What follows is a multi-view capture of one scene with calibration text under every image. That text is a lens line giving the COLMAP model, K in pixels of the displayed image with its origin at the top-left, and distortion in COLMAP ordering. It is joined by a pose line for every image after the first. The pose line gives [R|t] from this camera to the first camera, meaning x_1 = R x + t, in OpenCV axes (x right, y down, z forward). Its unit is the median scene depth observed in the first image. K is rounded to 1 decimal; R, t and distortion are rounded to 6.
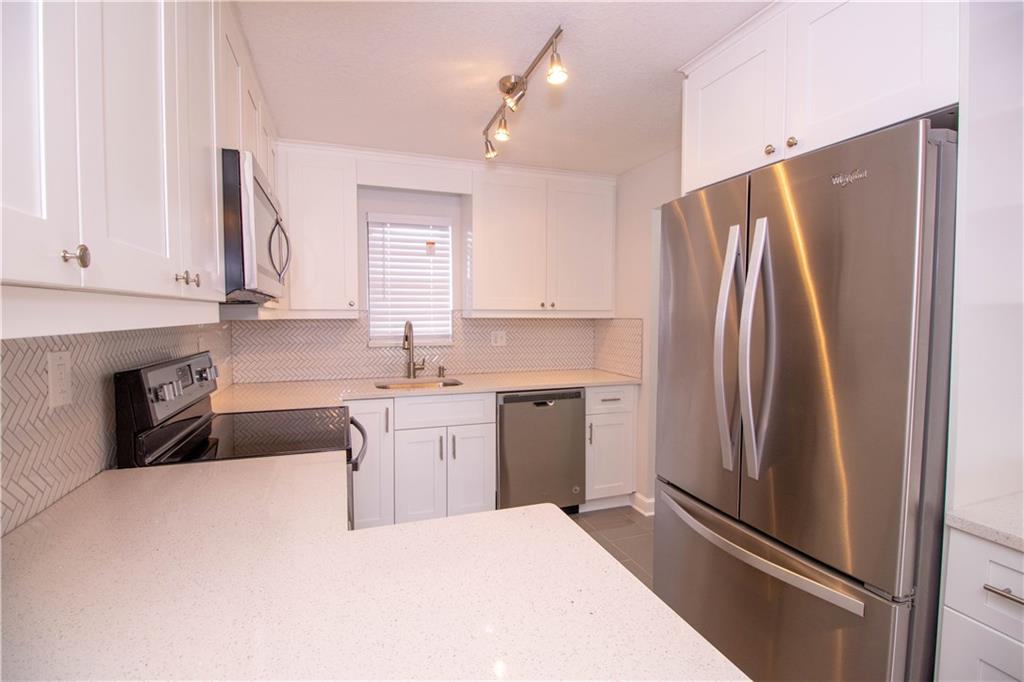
lens RADIAL K [[472.8, 0, 514.9], [0, 472.8, 336.3], [0, 0, 1]] dist [-0.000321, -0.011772]
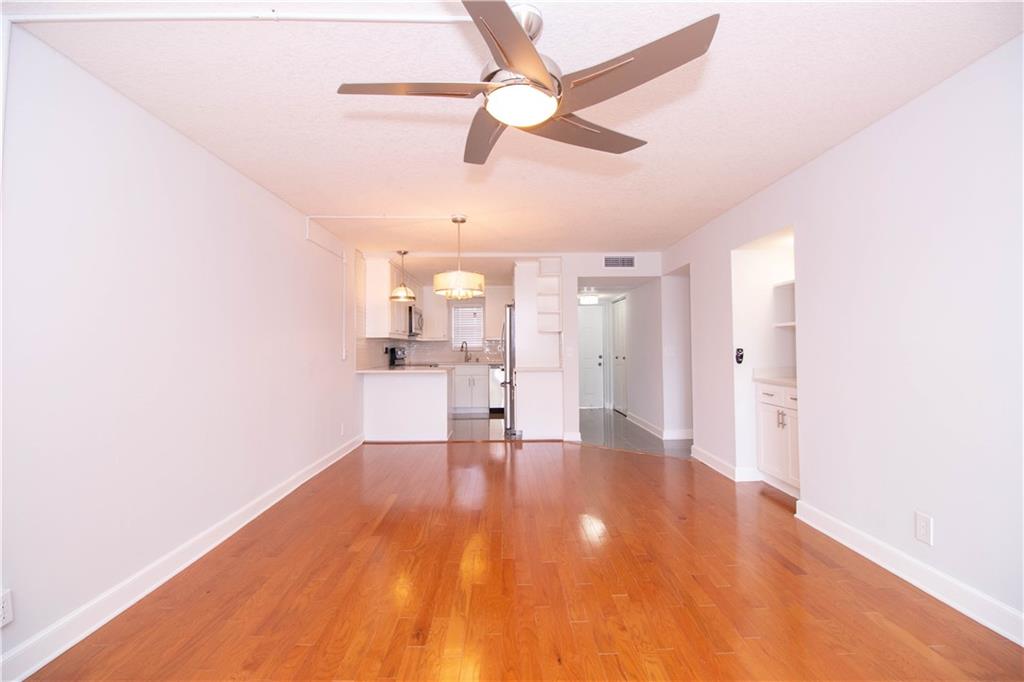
lens RADIAL K [[472.8, 0, 513.1], [0, 472.8, 332.3], [0, 0, 1]] dist [-0.000321, -0.011772]
pose [[0.945550, -0.018558, -0.324947, 1.319991], [-0.006787, 0.997032, -0.076690, 0.175596], [0.325405, 0.074720, 0.942618, -2.158002]]
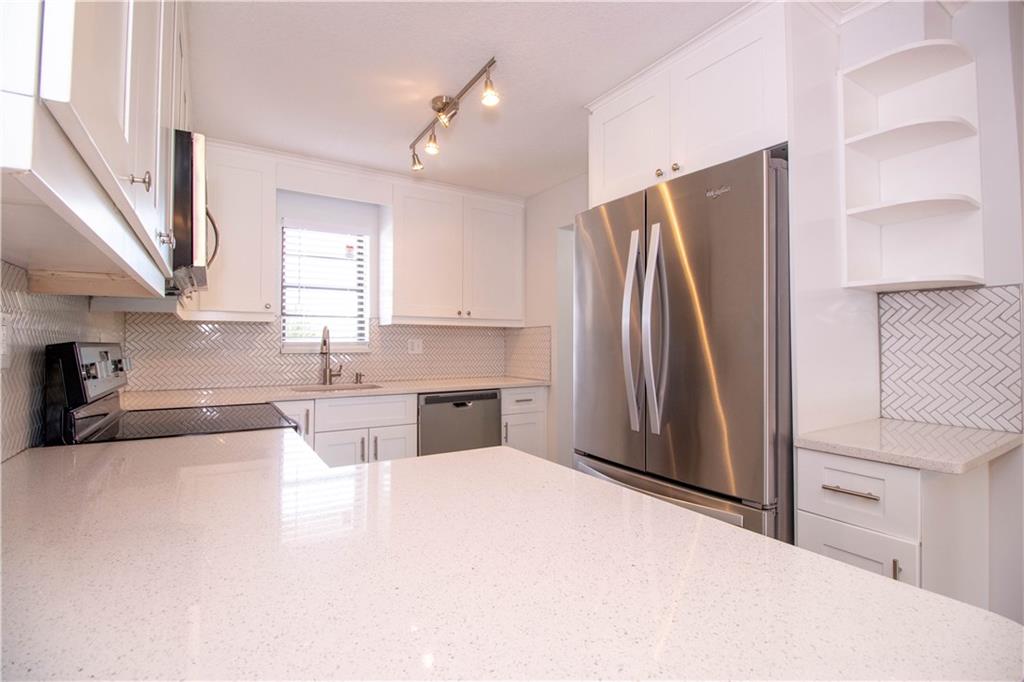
lens RADIAL K [[472.8, 0, 513.2], [0, 472.8, 335.1], [0, 0, 1]] dist [-0.000321, -0.011772]
pose [[0.976750, 0.002398, 0.214368, -0.071035], [0.011628, 0.997873, -0.064142, 0.073301], [-0.214066, 0.065144, 0.974645, -0.076279]]
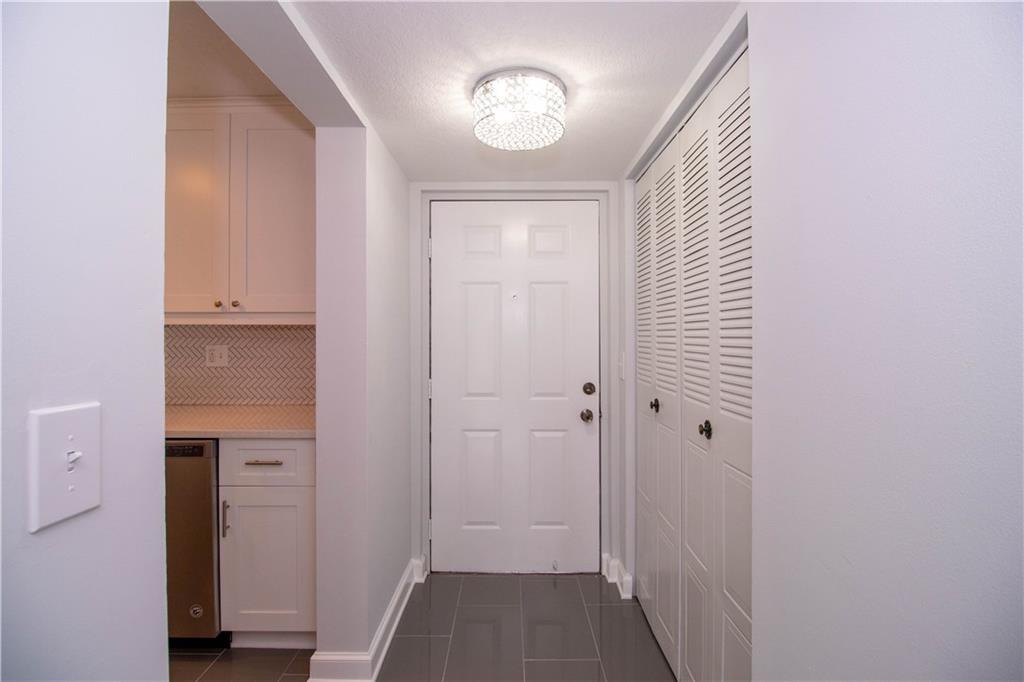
lens RADIAL K [[472.8, 0, 507.3], [0, 472.8, 338.9], [0, 0, 1]] dist [-0.000321, -0.011772]
pose [[0.938129, -0.001724, -0.346281, 0.920532], [-0.012359, 0.999184, -0.038457, 0.001281], [0.346064, 0.040357, 0.937342, 0.751313]]
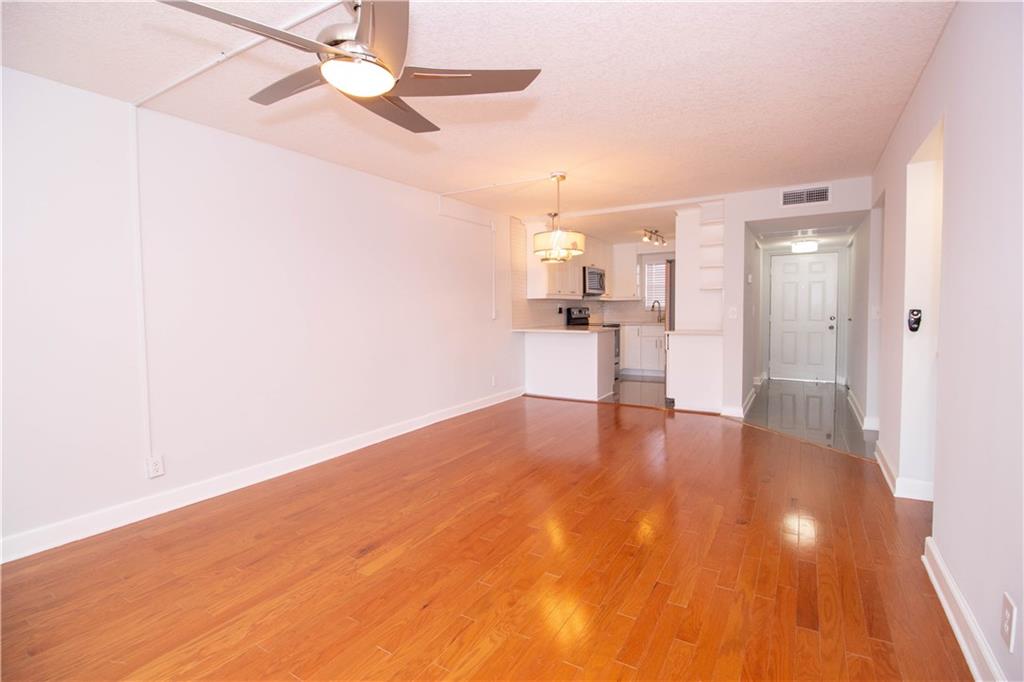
lens RADIAL K [[472.8, 0, 516.1], [0, 472.8, 333.6], [0, 0, 1]] dist [-0.000321, -0.011772]
pose [[0.620033, 0.033649, -0.783854, 1.871429], [-0.025097, 0.999419, 0.023051, 0.153599], [0.784174, 0.005380, 0.620518, -1.743015]]
